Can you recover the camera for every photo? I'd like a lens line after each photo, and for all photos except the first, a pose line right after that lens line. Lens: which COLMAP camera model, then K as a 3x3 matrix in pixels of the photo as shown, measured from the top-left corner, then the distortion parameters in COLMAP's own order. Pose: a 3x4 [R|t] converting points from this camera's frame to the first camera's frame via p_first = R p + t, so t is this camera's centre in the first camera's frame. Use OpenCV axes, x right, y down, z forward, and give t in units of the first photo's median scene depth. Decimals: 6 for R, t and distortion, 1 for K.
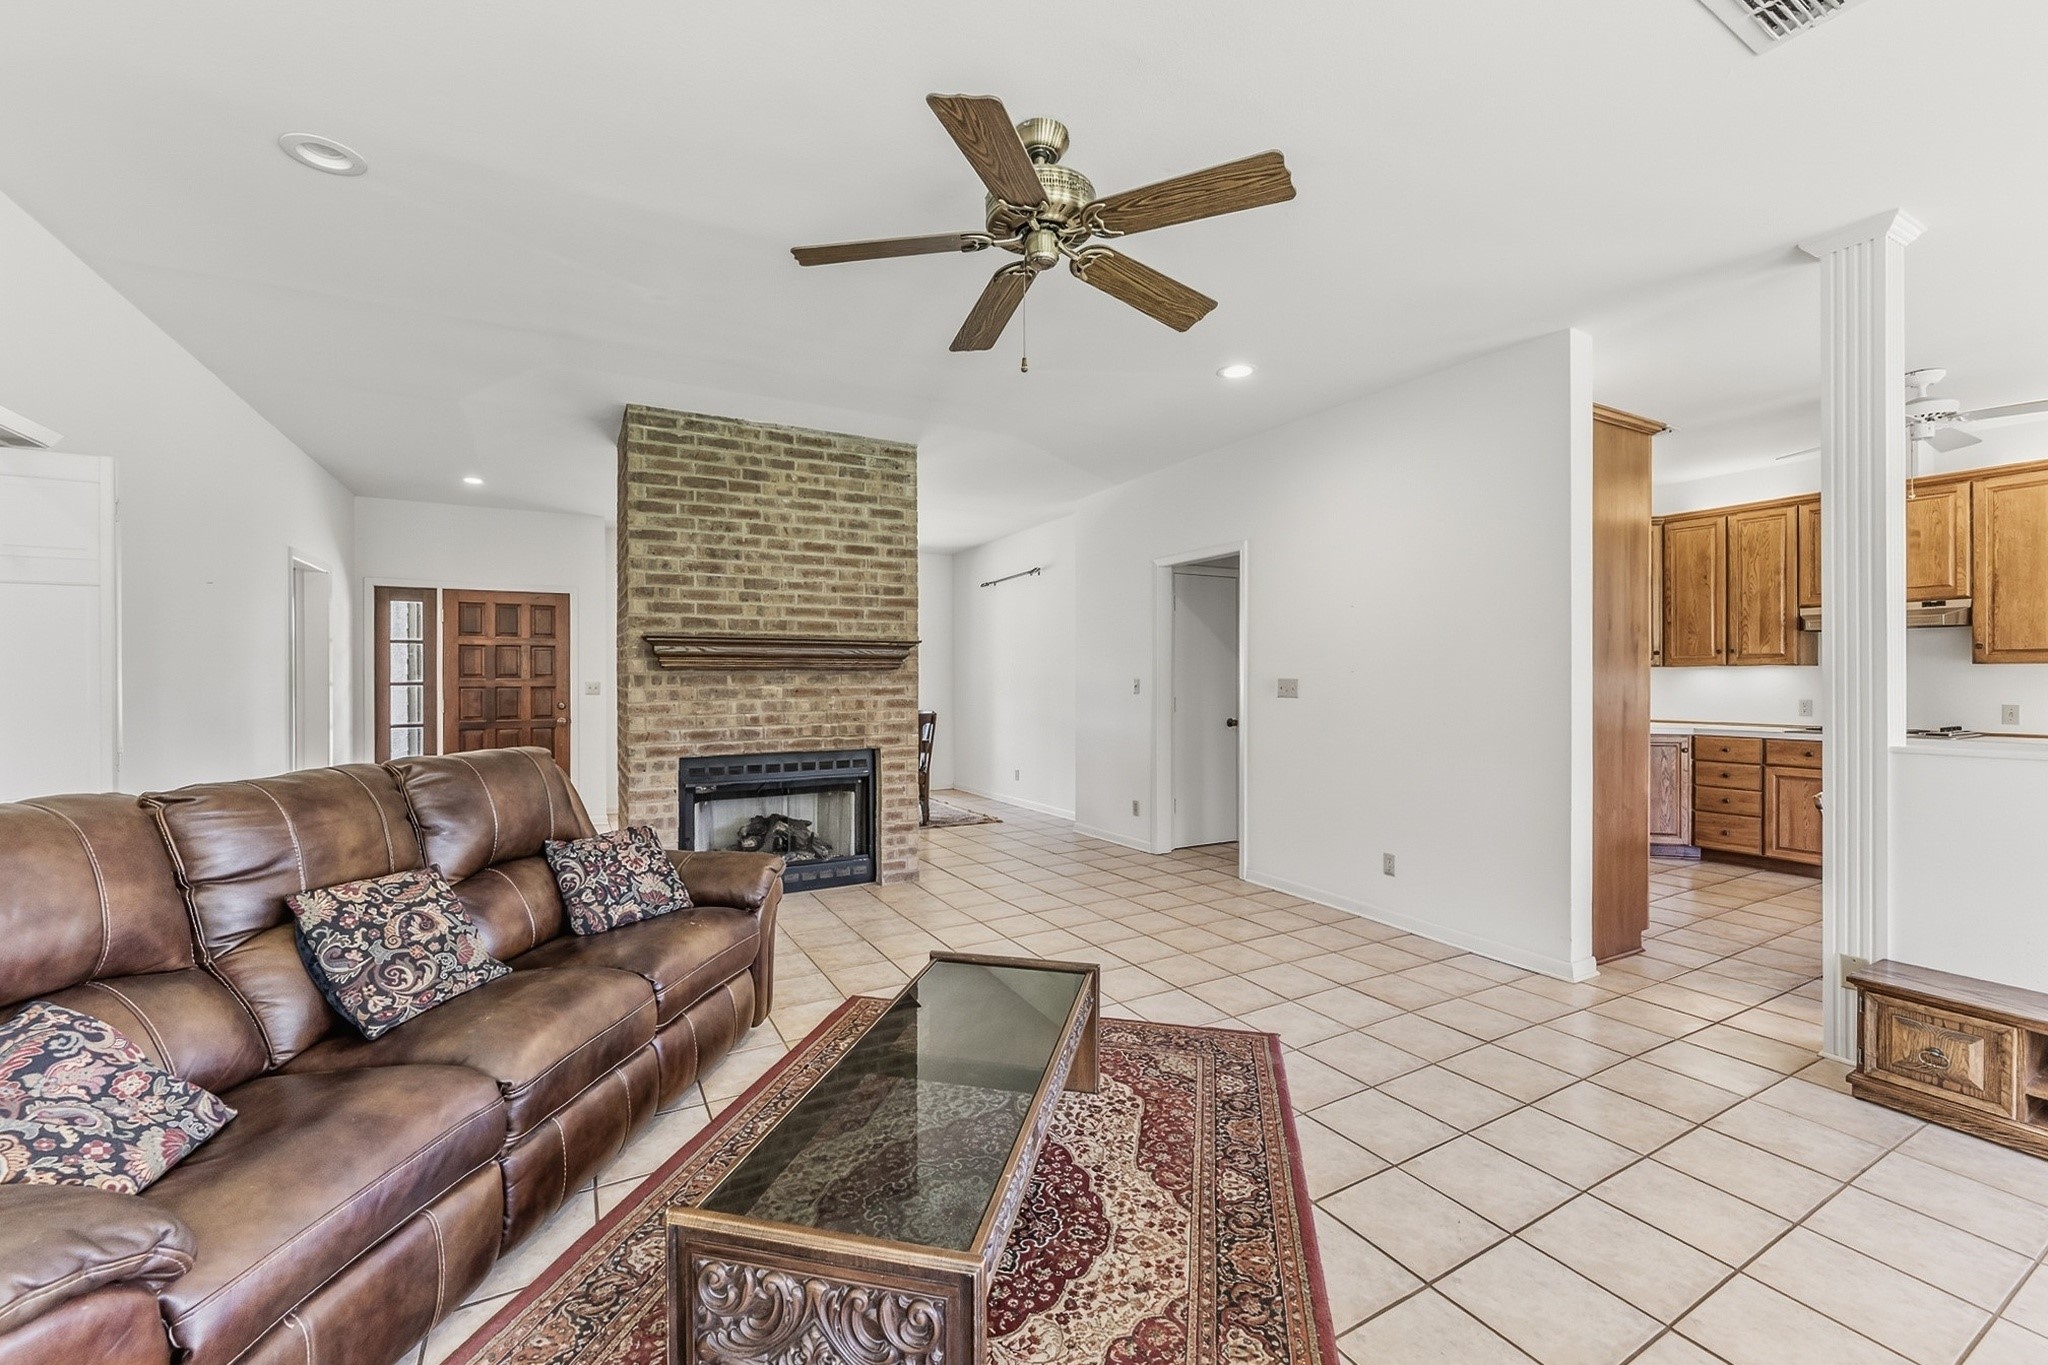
lens RADIAL K [[827.2, 0, 1024.2], [0, 827.2, 674.1], [0, 0, 1]] dist [-0.001676, 0.001061]
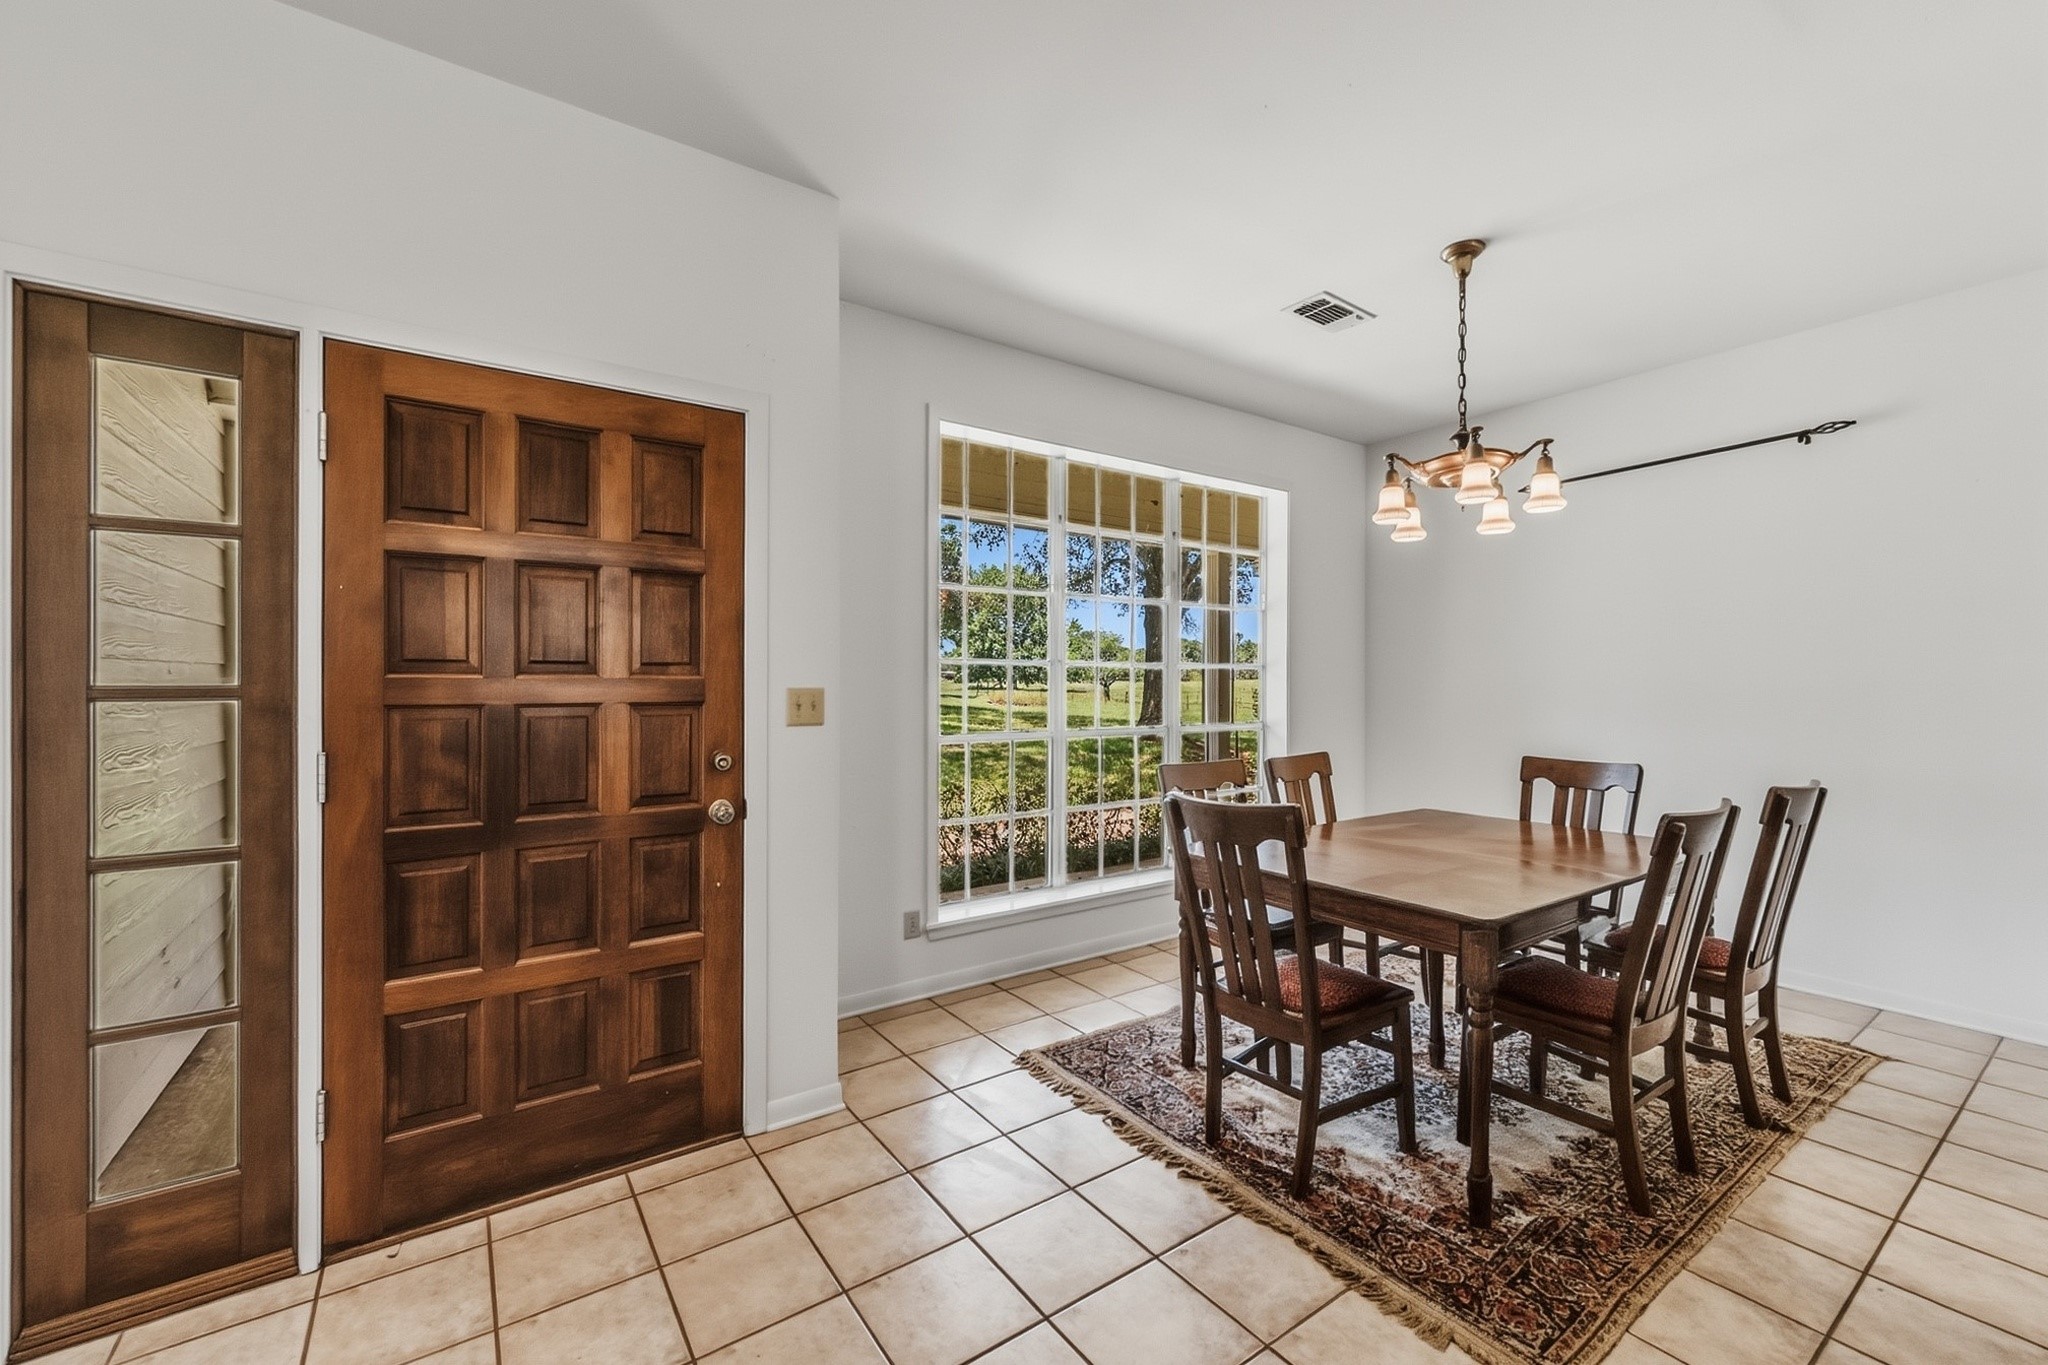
lens RADIAL K [[827.2, 0, 1009.5], [0, 827.2, 678.7], [0, 0, 1]] dist [-0.001676, 0.001061]
pose [[0.995826, 0.003802, 0.091190, -0.488629], [-0.003264, 0.999976, -0.006049, 0.007548], [-0.091210, 0.005726, 0.995815, 0.688927]]
